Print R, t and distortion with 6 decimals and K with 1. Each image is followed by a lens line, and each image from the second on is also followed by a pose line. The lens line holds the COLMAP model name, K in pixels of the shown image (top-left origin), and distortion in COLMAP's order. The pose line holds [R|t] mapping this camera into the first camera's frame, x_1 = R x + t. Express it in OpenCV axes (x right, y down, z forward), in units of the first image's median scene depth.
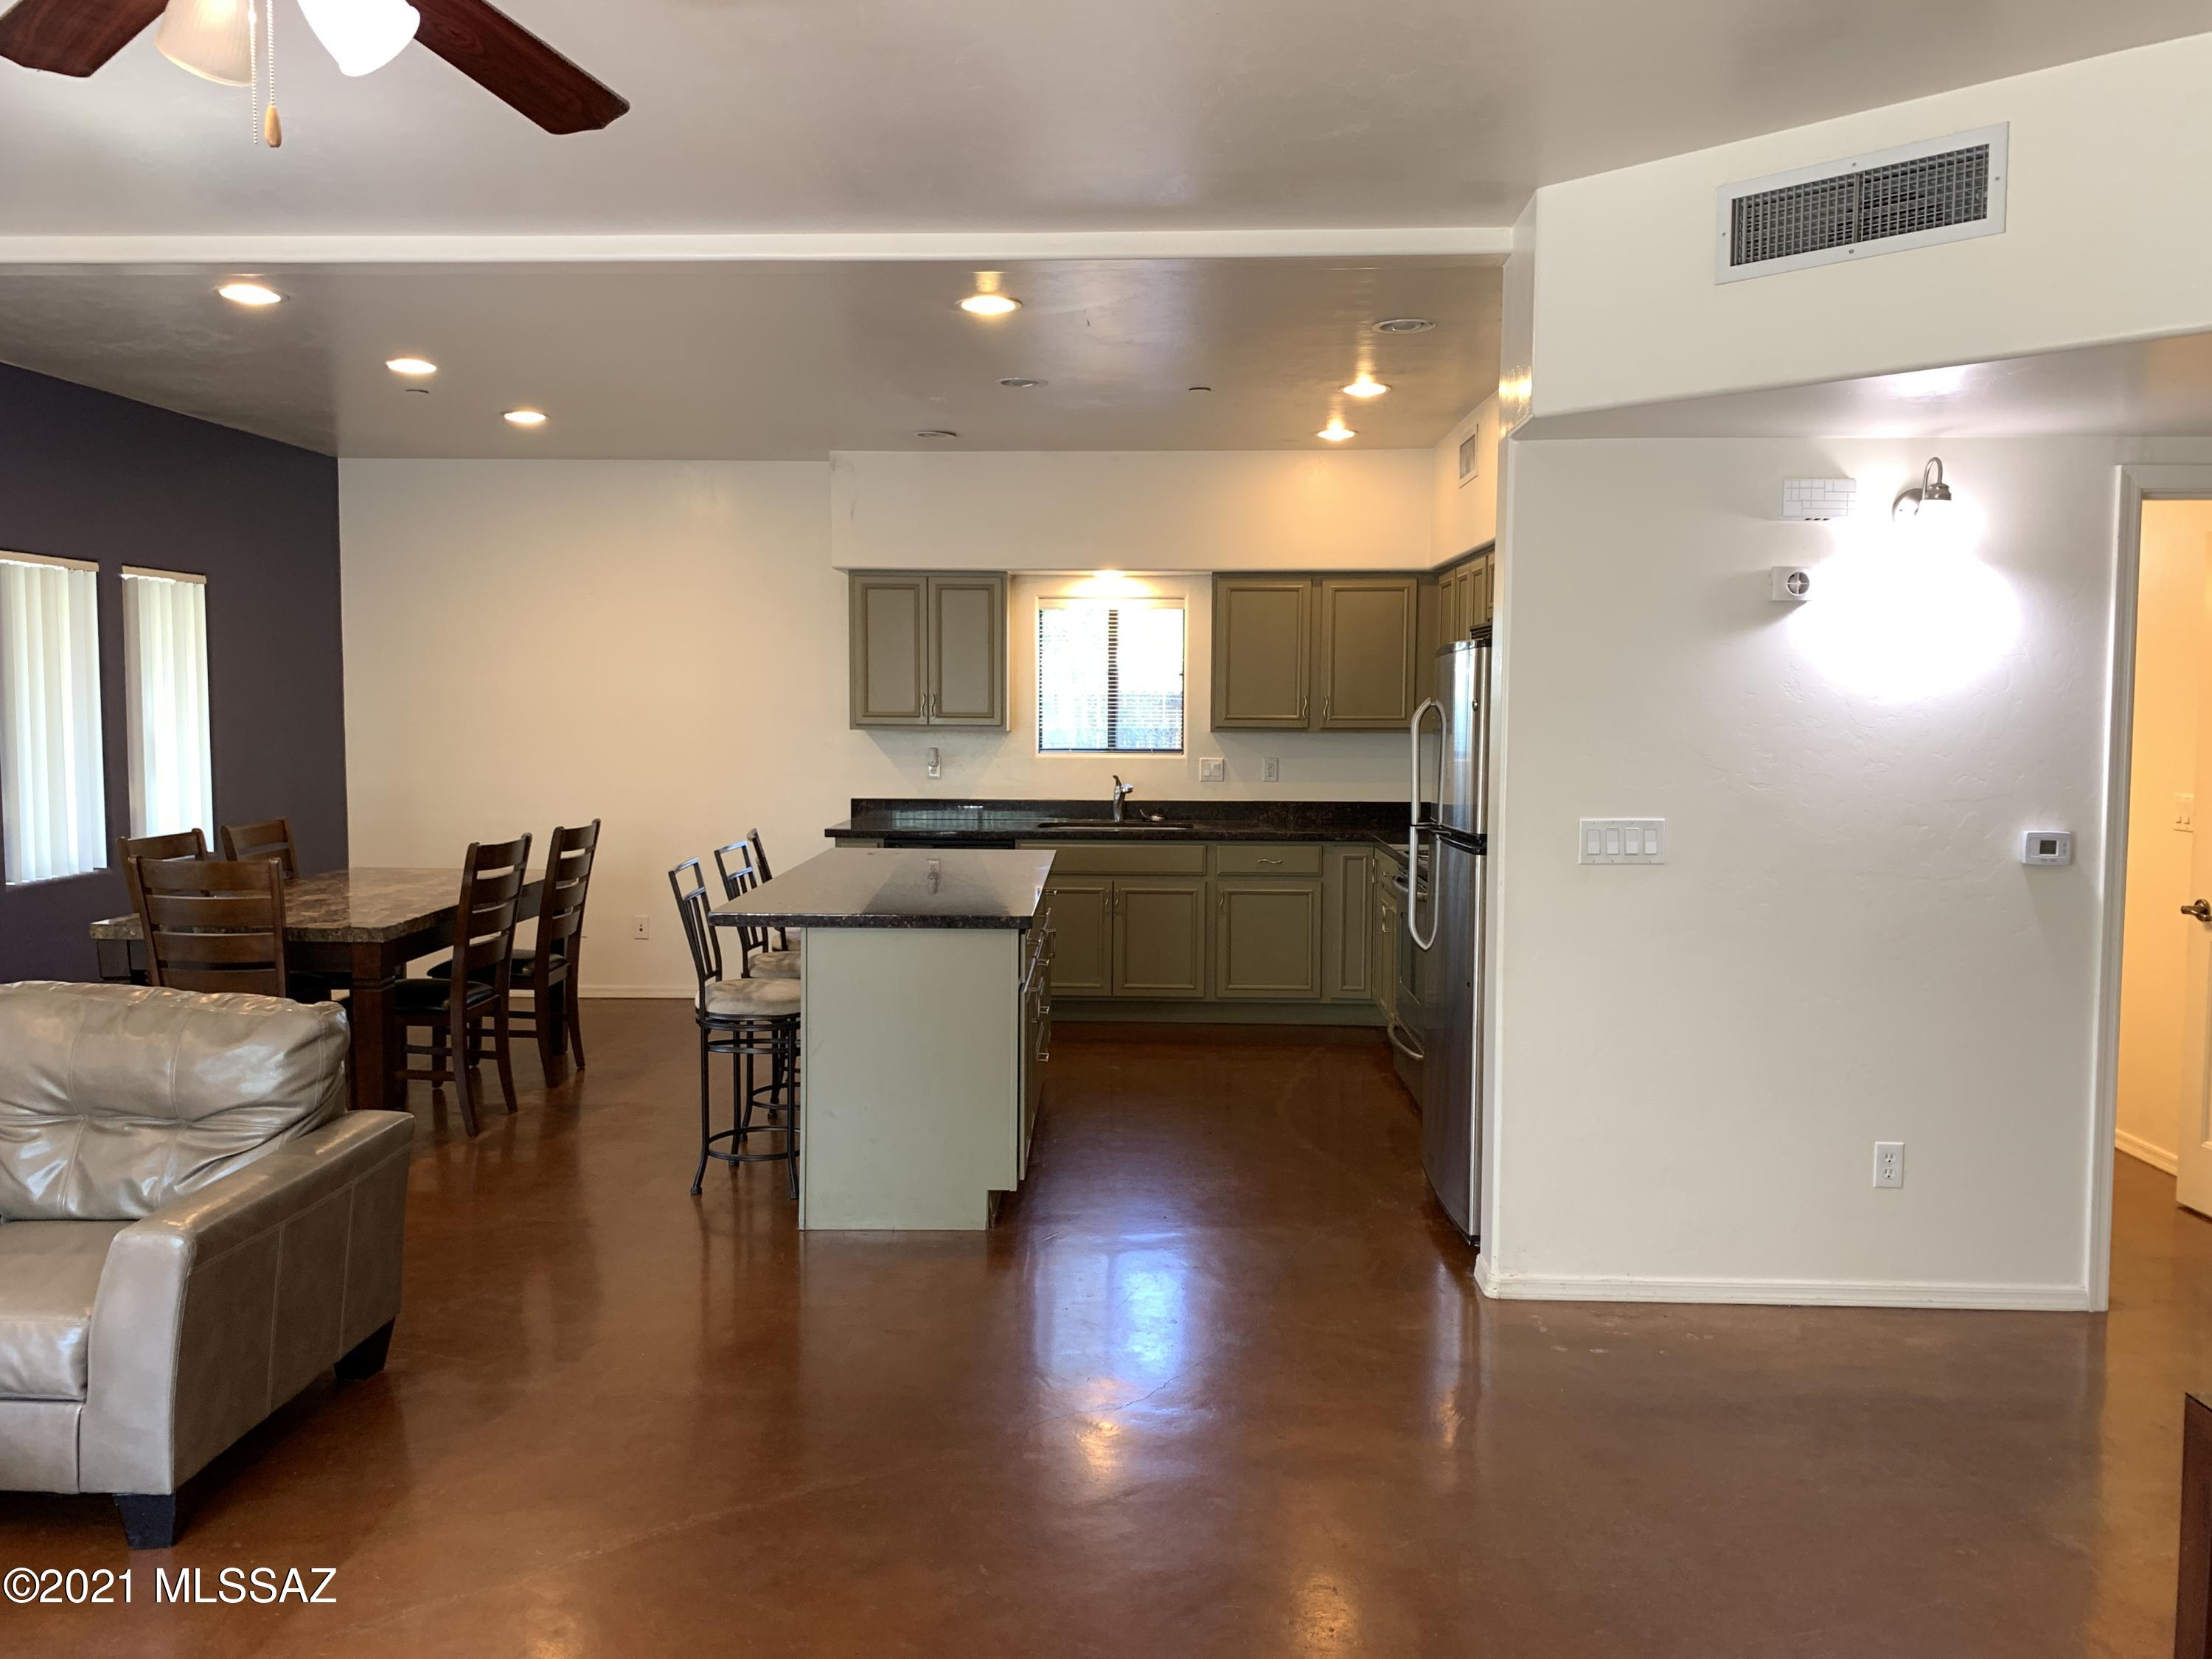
lens RADIAL K [[1673.1, 0, 1100.4], [0, 1673.1, 819.7], [0, 0, 1]] dist [0.022804, -0.028021]
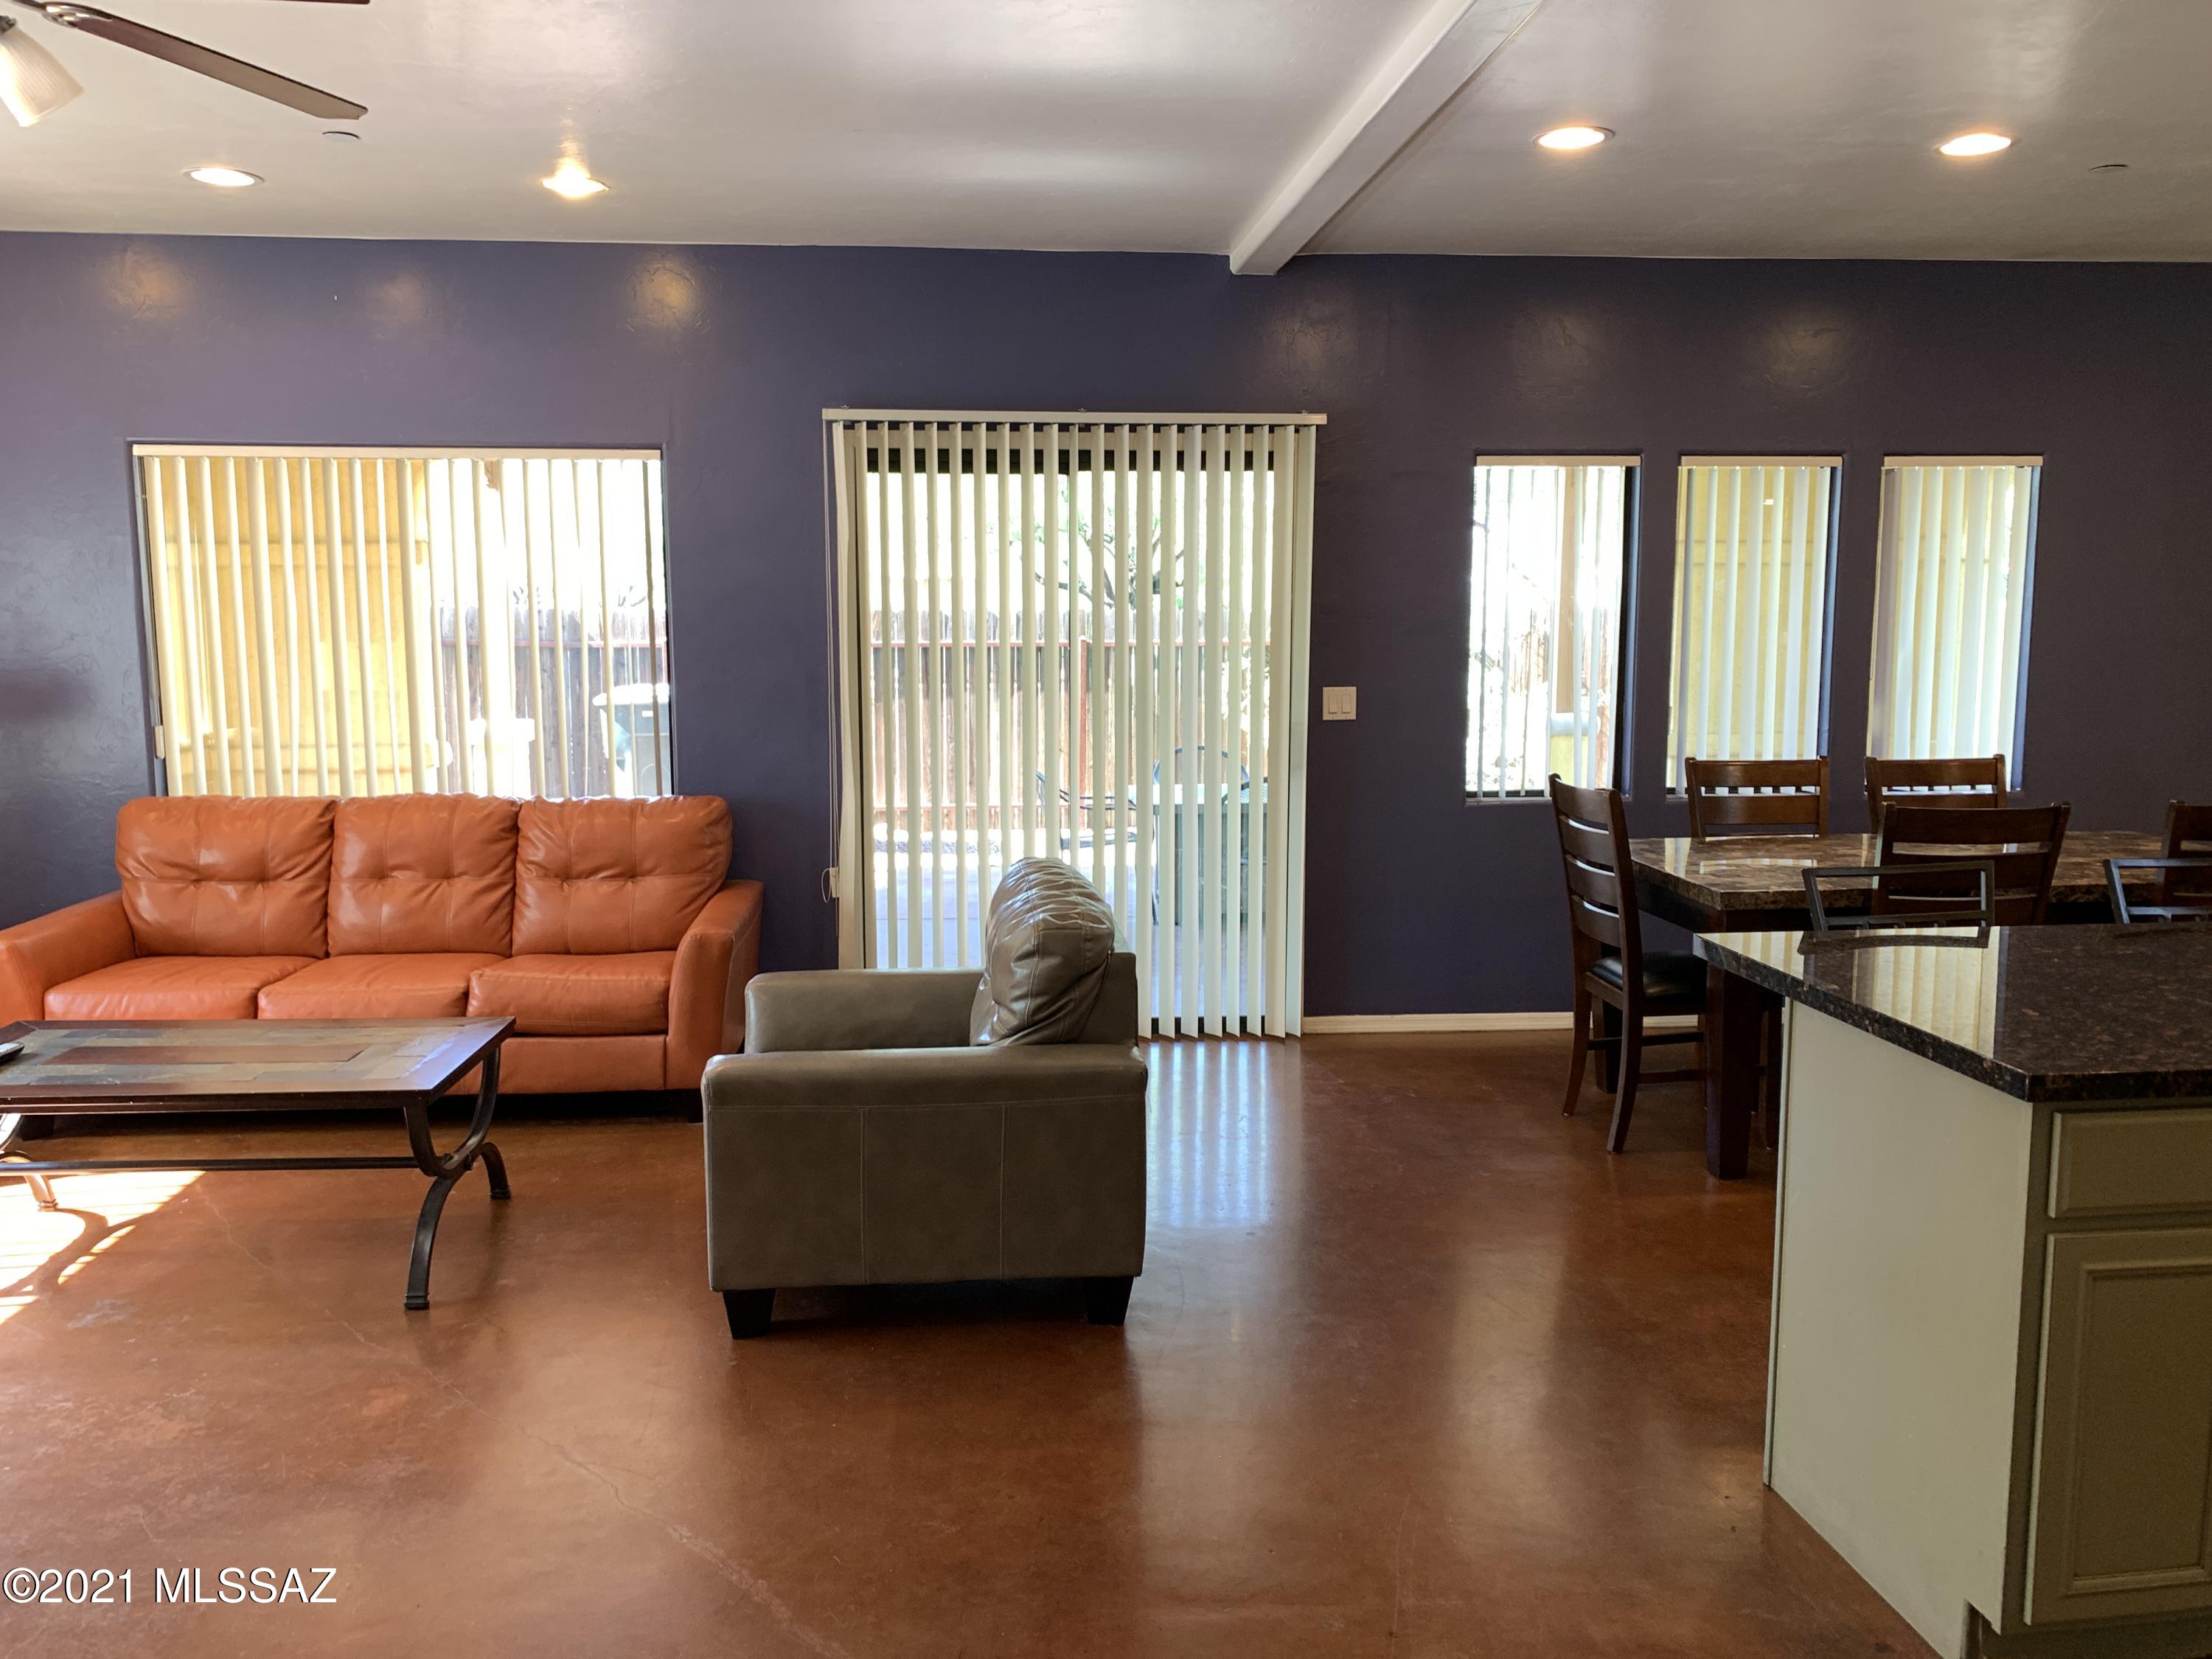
lens RADIAL K [[1673.1, 0, 1098.3], [0, 1673.1, 831.8], [0, 0, 1]] dist [0.022804, -0.028021]
pose [[0.120333, 0.124539, -0.984891, 0.239486], [-0.066082, 0.990904, 0.117226, -0.028640], [0.990532, 0.050977, 0.127468, 0.443964]]
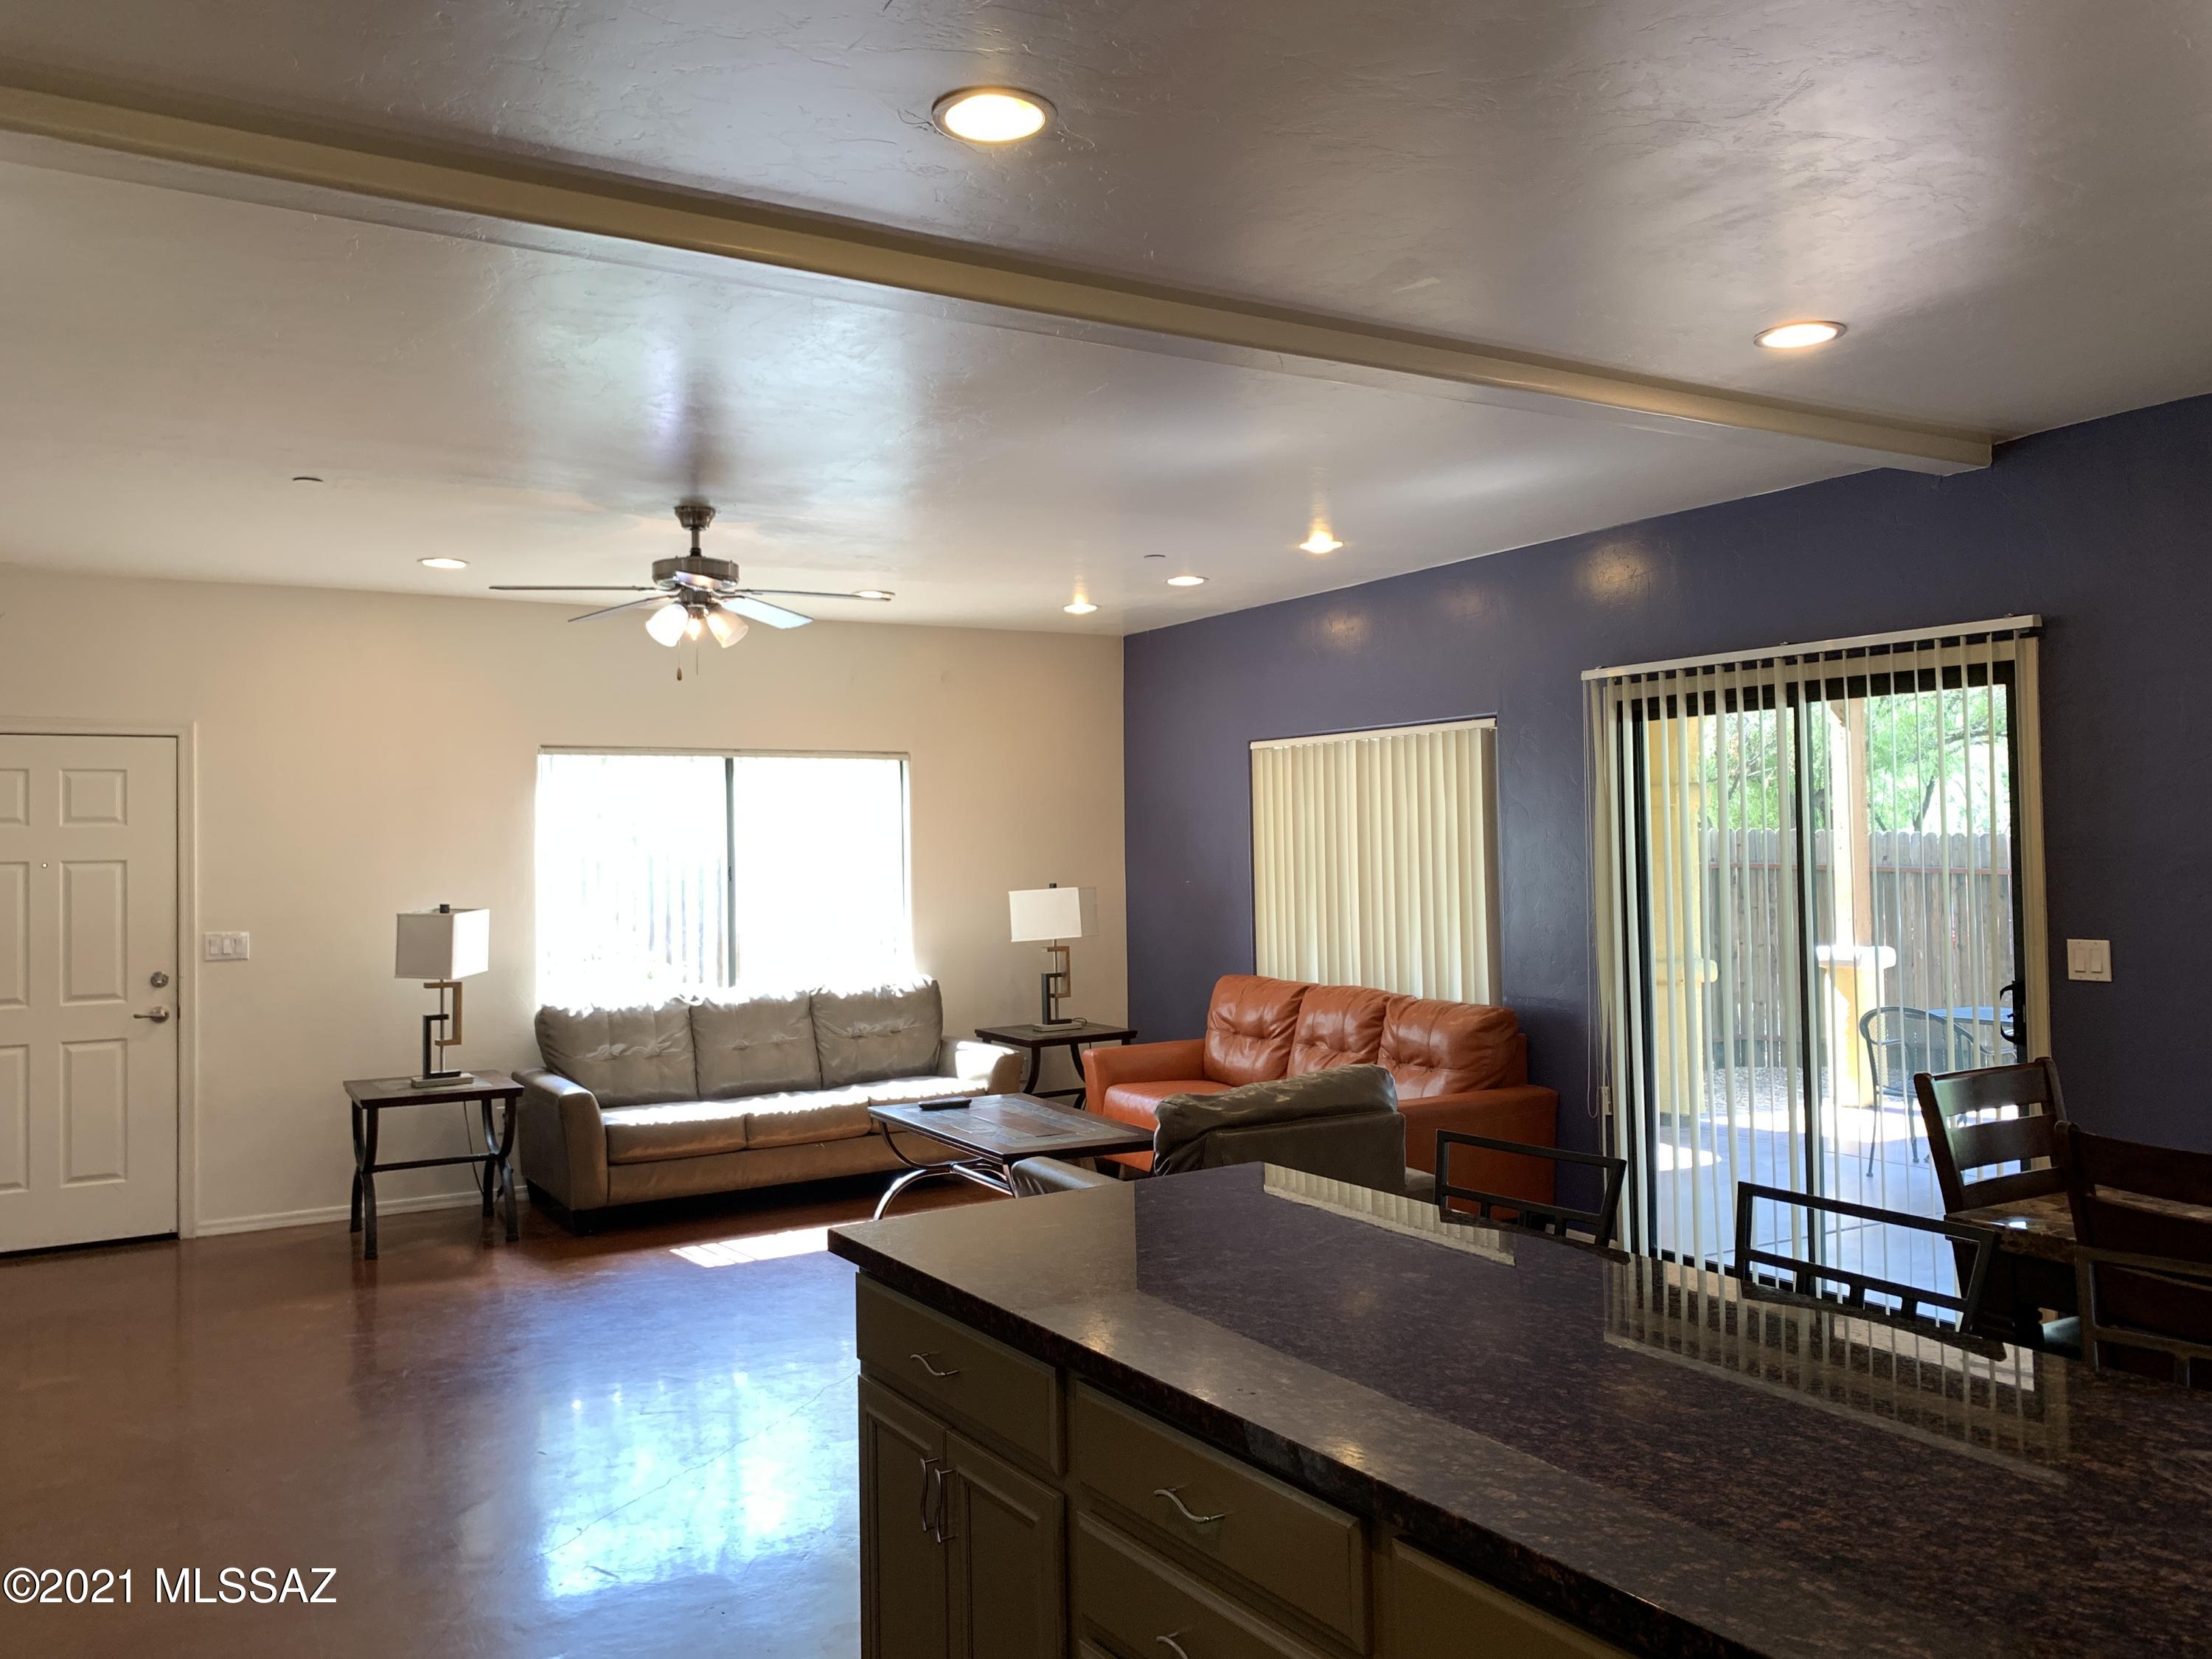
lens RADIAL K [[1673.1, 0, 1102.7], [0, 1673.1, 811.2], [0, 0, 1]] dist [0.022804, -0.028021]
pose [[-0.840940, -0.007411, -0.541077, 0.123197], [-0.029778, 0.999025, 0.032596, -0.069303], [0.540308, 0.043524, -0.840341, 0.986241]]
